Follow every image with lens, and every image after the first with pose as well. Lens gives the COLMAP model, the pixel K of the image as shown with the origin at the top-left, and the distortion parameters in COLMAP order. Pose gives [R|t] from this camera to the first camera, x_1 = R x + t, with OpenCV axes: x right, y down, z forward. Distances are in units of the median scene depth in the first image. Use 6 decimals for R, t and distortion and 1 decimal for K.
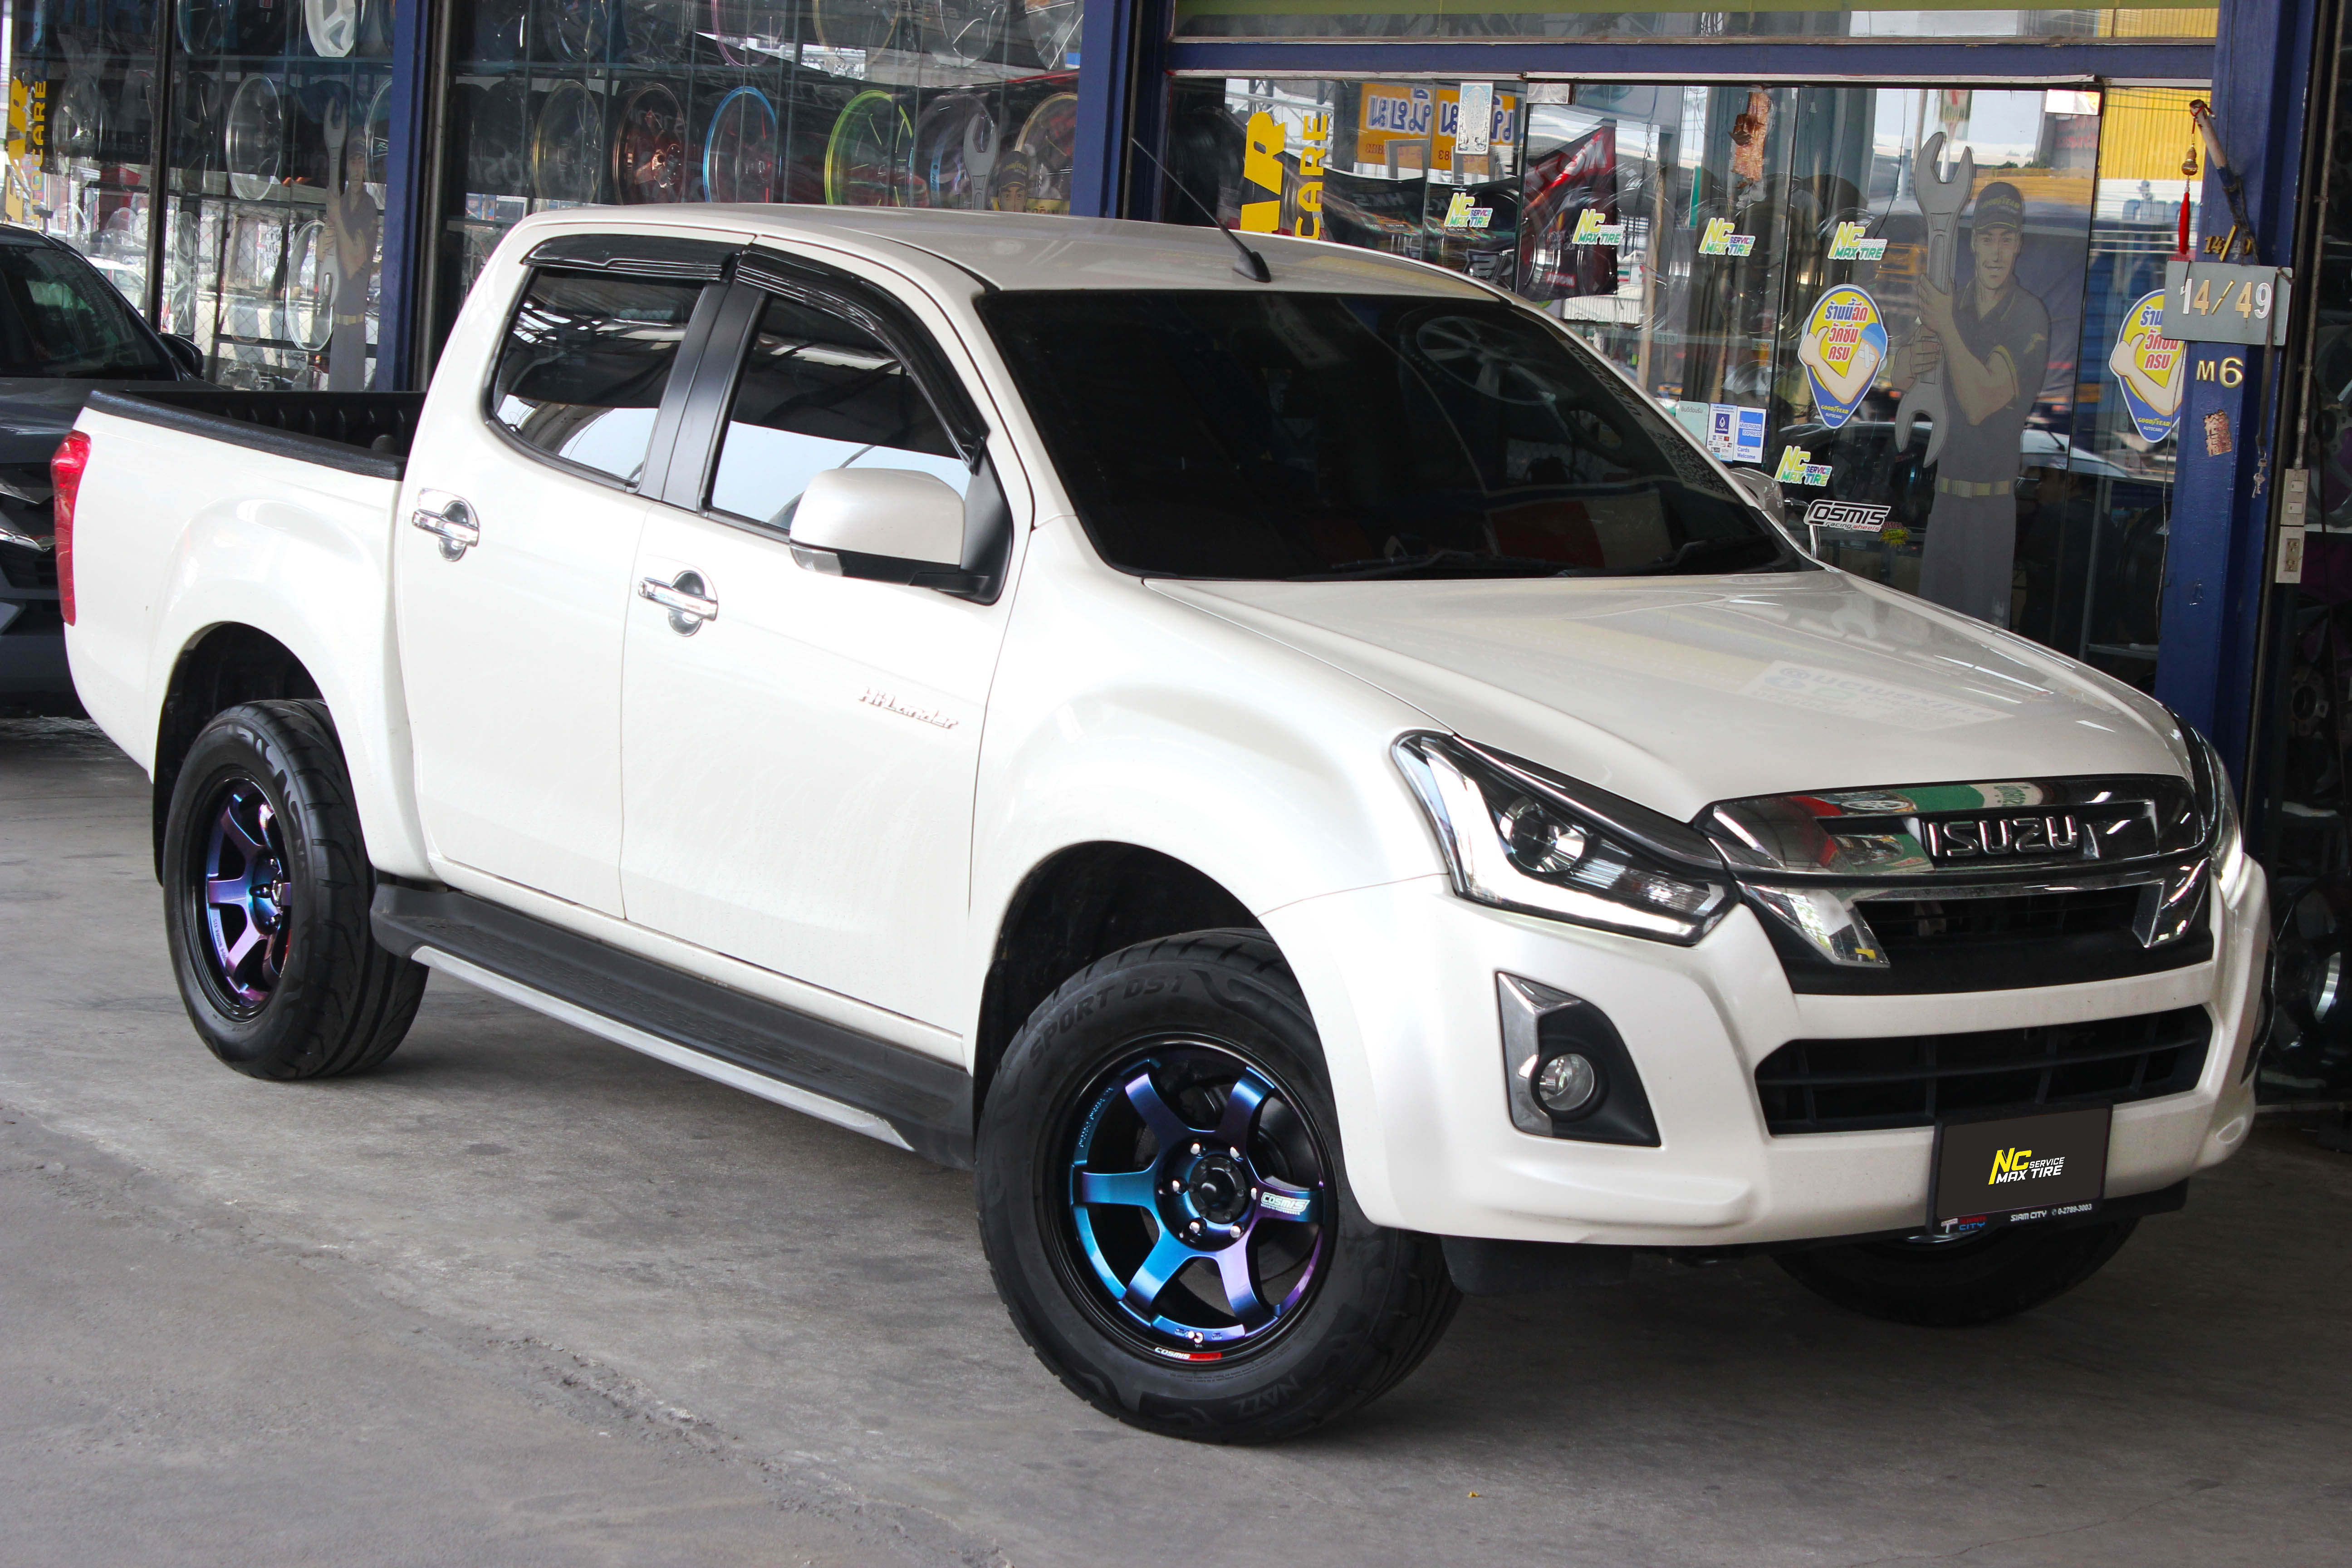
lens RADIAL K [[5029.9, 0, 1165.9], [0, 5029.9, 776.1], [0, 0, 1]] dist [0.054905, 0.000000]
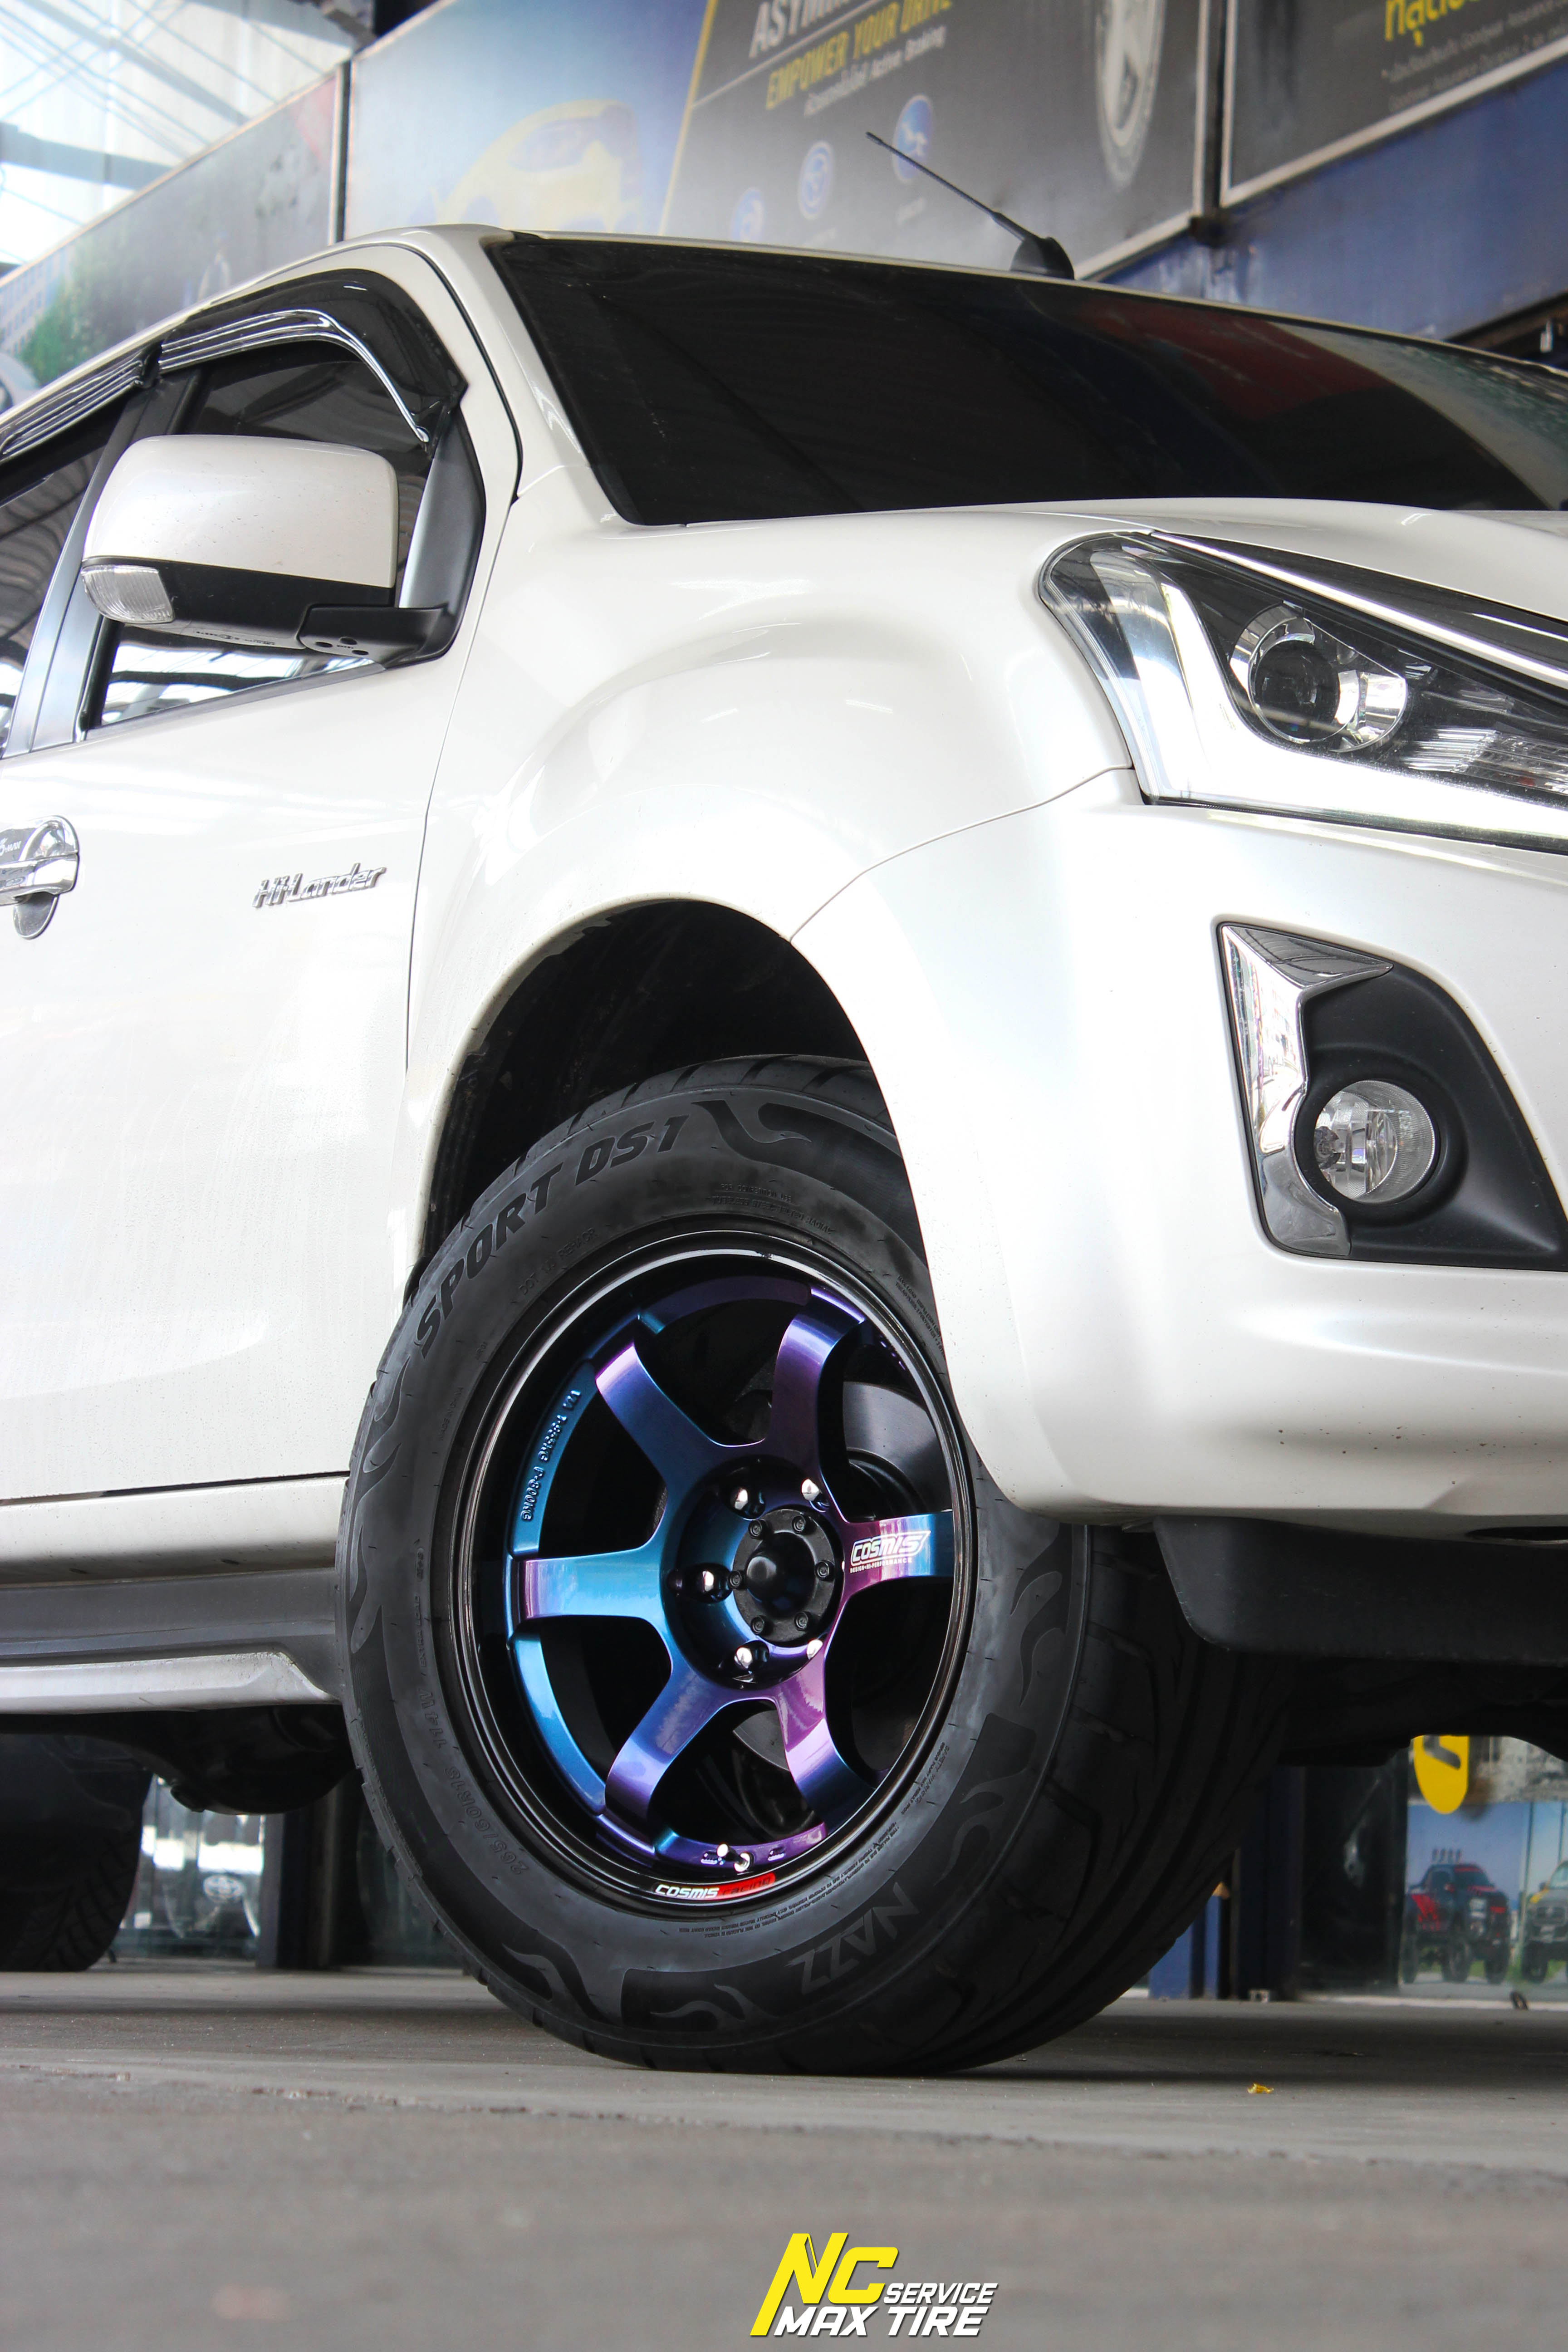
lens RADIAL K [[6592.4, 0, 888.6], [0, 6592.4, 1155.9], [0, 0, 1]] dist [0.089102, 0.000000]
pose [[0.988046, -0.055570, -0.143795, 0.114823], [0.019854, 0.970872, -0.238773, 0.195149], [0.152876, 0.233064, 0.960370, 0.362568]]
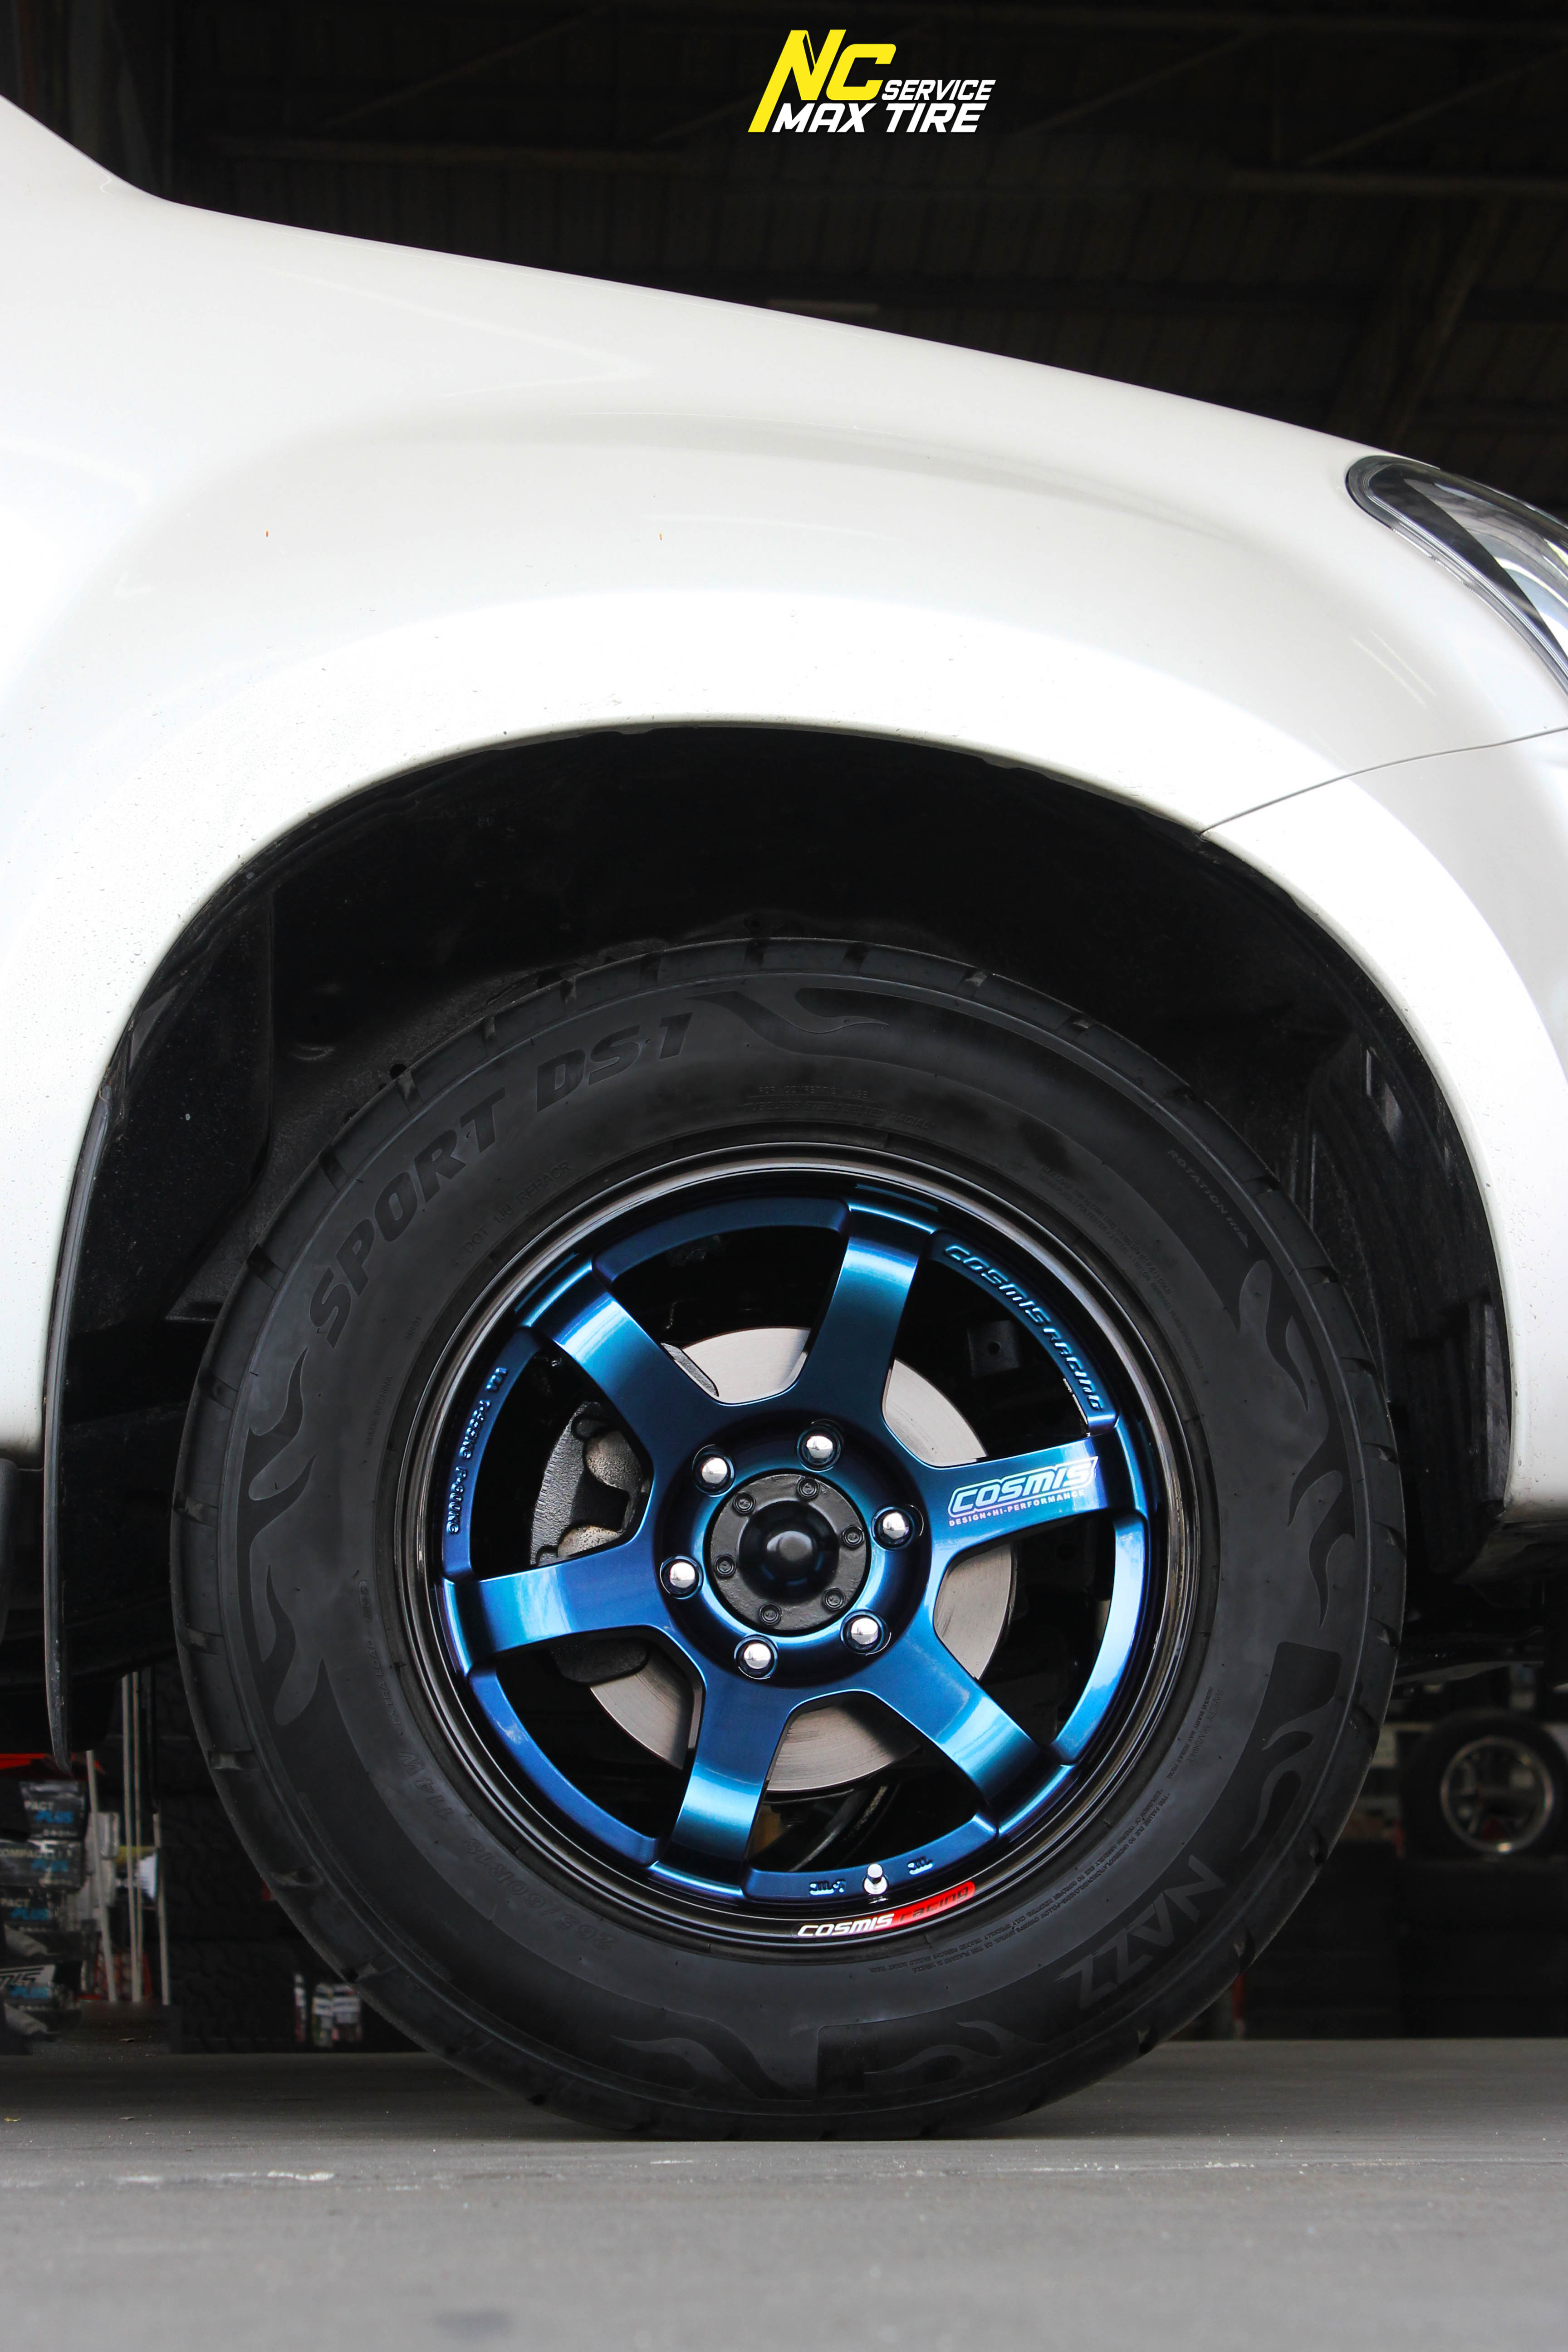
lens RADIAL K [[5029.9, 0, 693.0], [0, 5029.9, 1295.4], [0, 0, 1]] dist [0.054905, 0.000000]
pose [[0.824185, -0.142165, 0.548186, -0.222160], [0.270751, 0.949103, -0.160930, 0.126036], [-0.497406, 0.281058, 0.820727, 0.643067]]
